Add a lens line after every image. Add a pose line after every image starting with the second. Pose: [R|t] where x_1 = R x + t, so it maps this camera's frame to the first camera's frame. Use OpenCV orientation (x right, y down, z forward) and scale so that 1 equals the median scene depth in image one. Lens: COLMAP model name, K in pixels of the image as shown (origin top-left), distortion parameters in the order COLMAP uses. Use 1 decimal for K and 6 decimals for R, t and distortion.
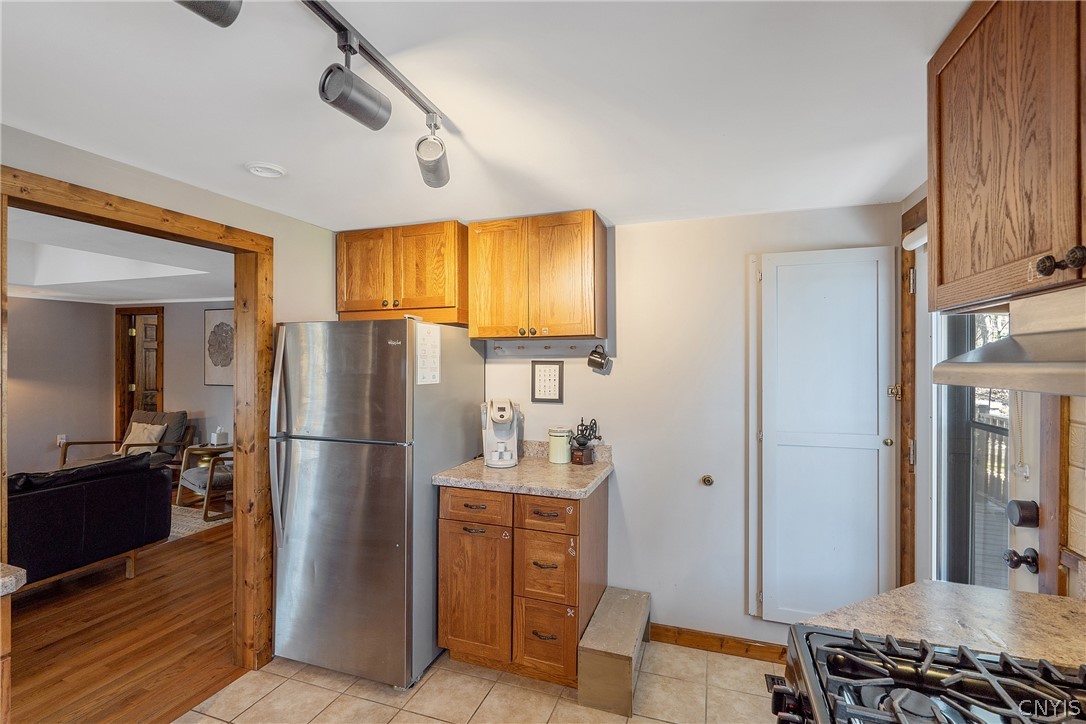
lens RADIAL K [[495.6, 0, 537.8], [0, 495.6, 362.9], [0, 0, 1]] dist [-0.004036, 0.001097]
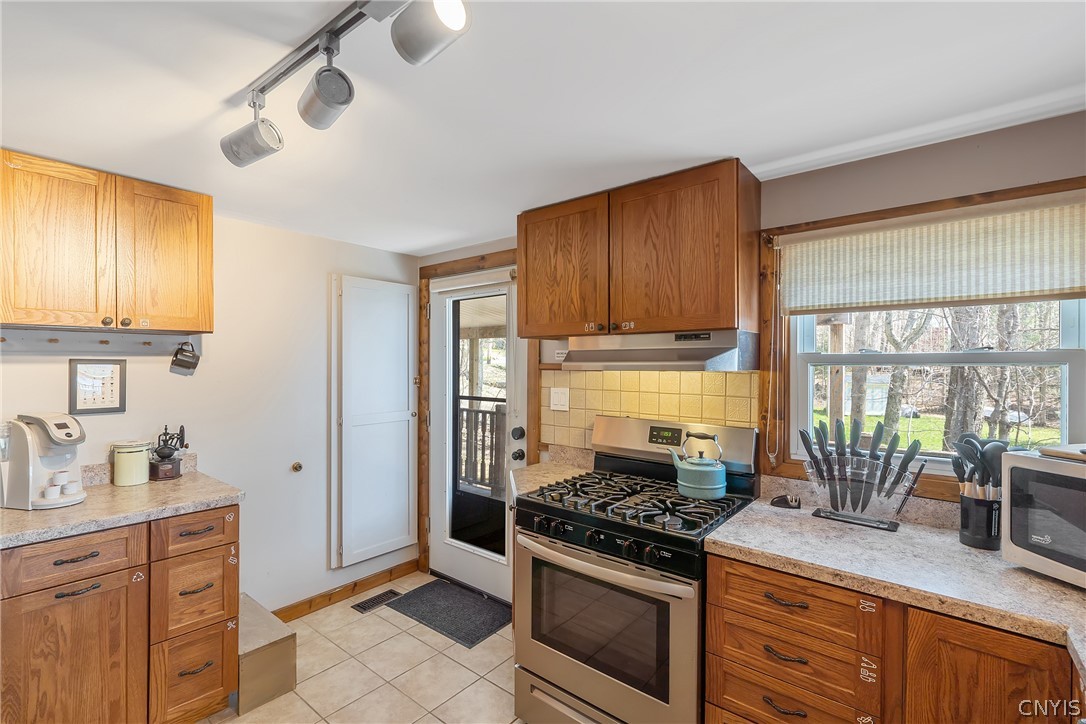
lens RADIAL K [[490.4, 0, 535.7], [0, 490.4, 364.2], [0, 0, 1]] dist [-0.002812, 0.000092]
pose [[0.347154, -0.002552, 0.937805, -0.534955], [0.001217, 0.999997, 0.002270, 0.002972], [-0.937807, 0.000353, 0.347156, 0.112221]]
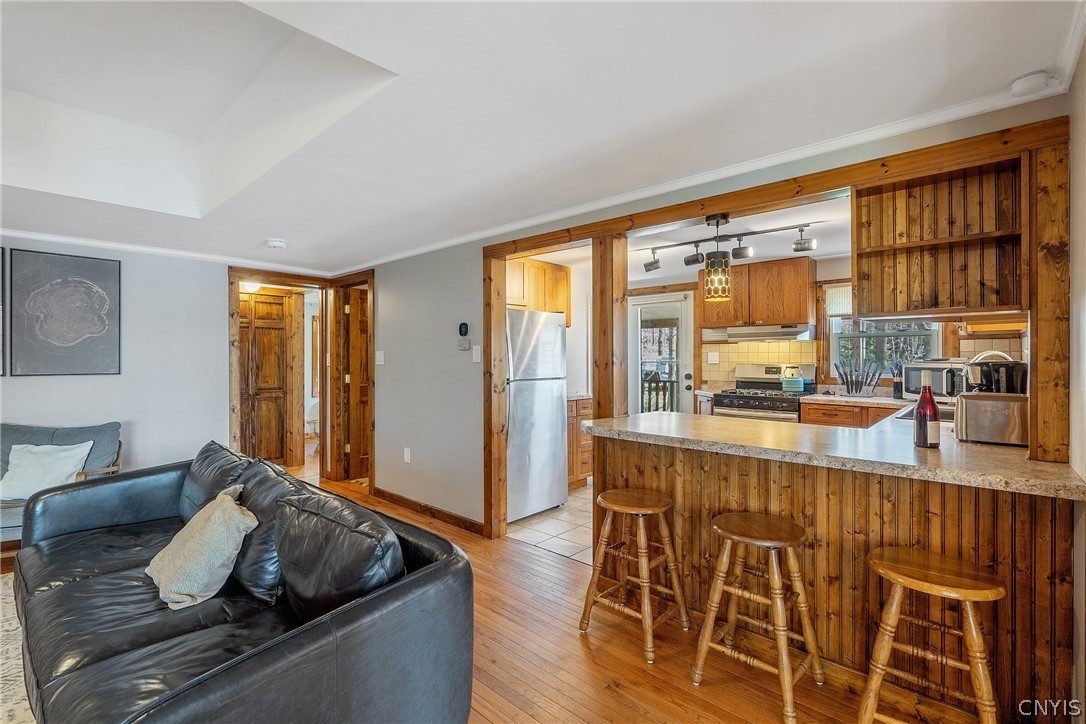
lens RADIAL K [[490.2, 0, 538.2], [0, 490.2, 357.1], [0, 0, 1]] dist [-0.000018, 0.000237]
pose [[0.394809, -0.002208, 0.918760, -1.859338], [0.007290, 0.999973, -0.000730, 0.074407], [-0.918734, 0.006986, 0.394815, 0.293335]]
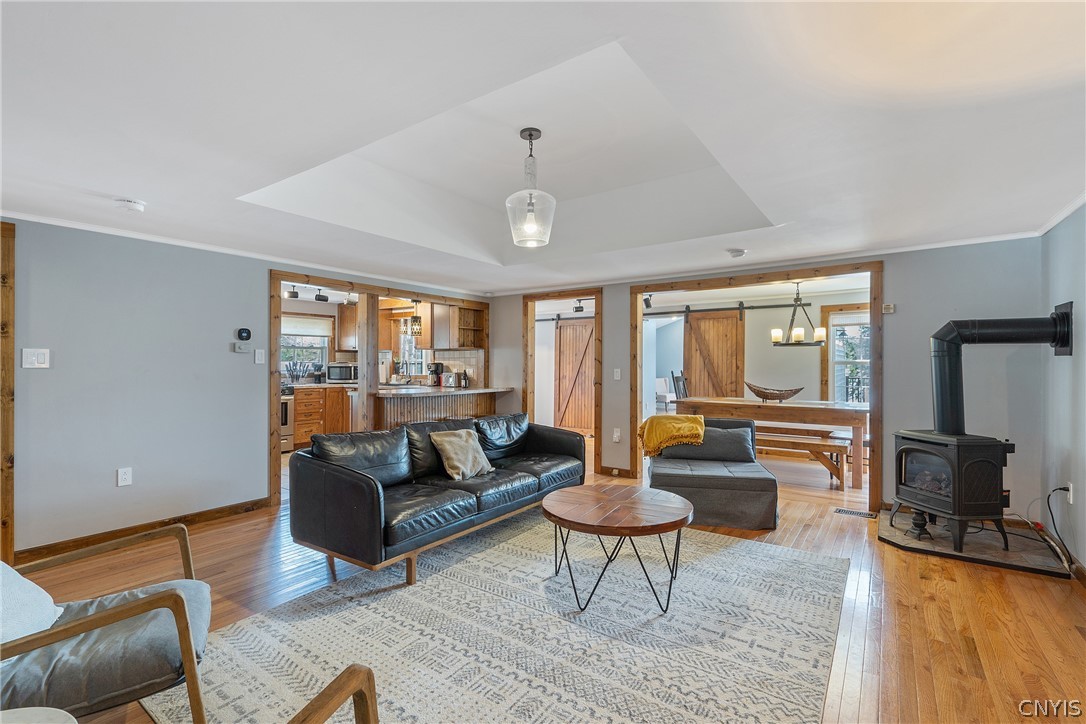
lens RADIAL K [[495.6, 0, 537.8], [0, 495.6, 362.9], [0, 0, 1]] dist [-0.004036, 0.001097]
pose [[-0.959741, -0.006290, 0.280817, -2.017746], [-0.004817, 0.999971, 0.005936, 0.069971], [-0.280846, 0.004344, -0.959743, 2.454918]]
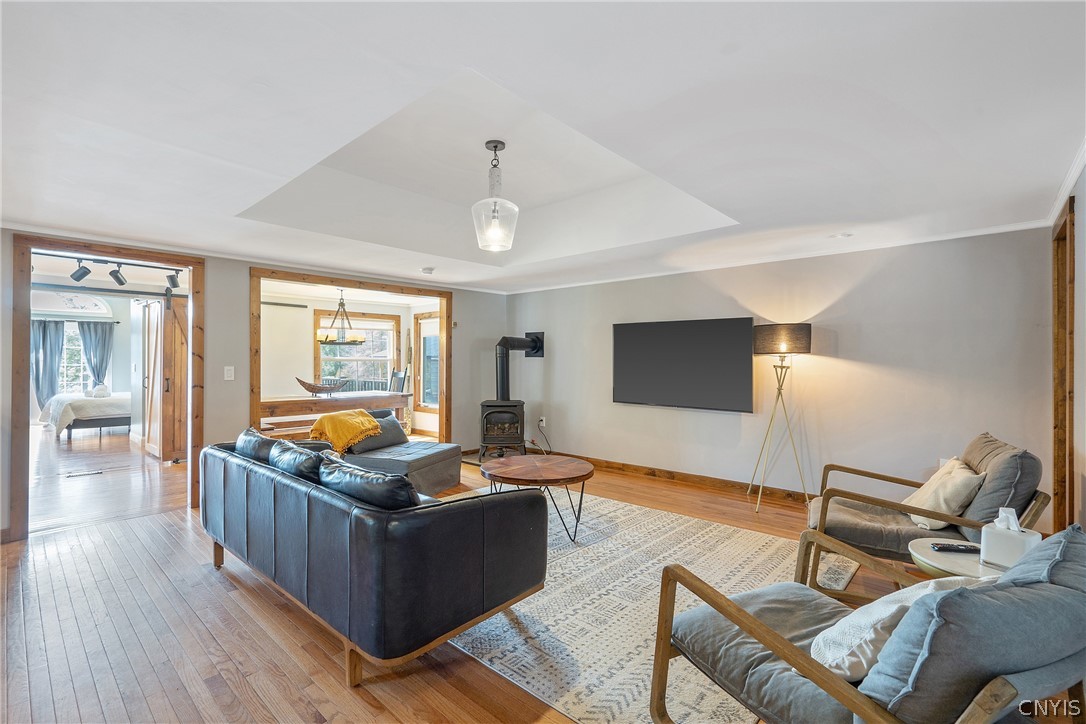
lens RADIAL K [[495.6, 0, 537.8], [0, 495.6, 362.9], [0, 0, 1]] dist [-0.004036, 0.001097]
pose [[-0.393336, -0.004977, -0.919382, -0.508273], [-0.011241, 0.999937, -0.000604, 0.085074], [0.919326, 0.010097, -0.393367, 1.909788]]
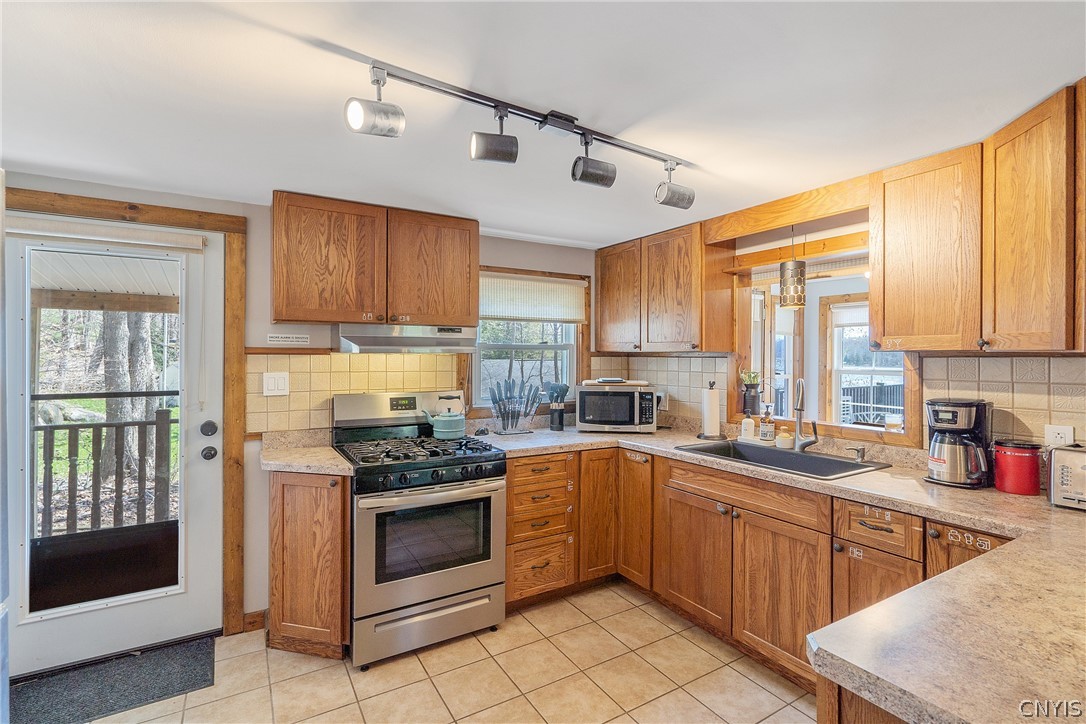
lens RADIAL K [[494.8, 0, 538.0], [0, 494.8, 352.6], [0, 0, 1]] dist [-0.006801, 0.000577]
pose [[-0.770069, -0.000351, 0.637961, -0.615473], [-0.001513, 0.999998, -0.001275, 0.015159], [-0.637959, -0.001947, -0.770068, 0.905569]]
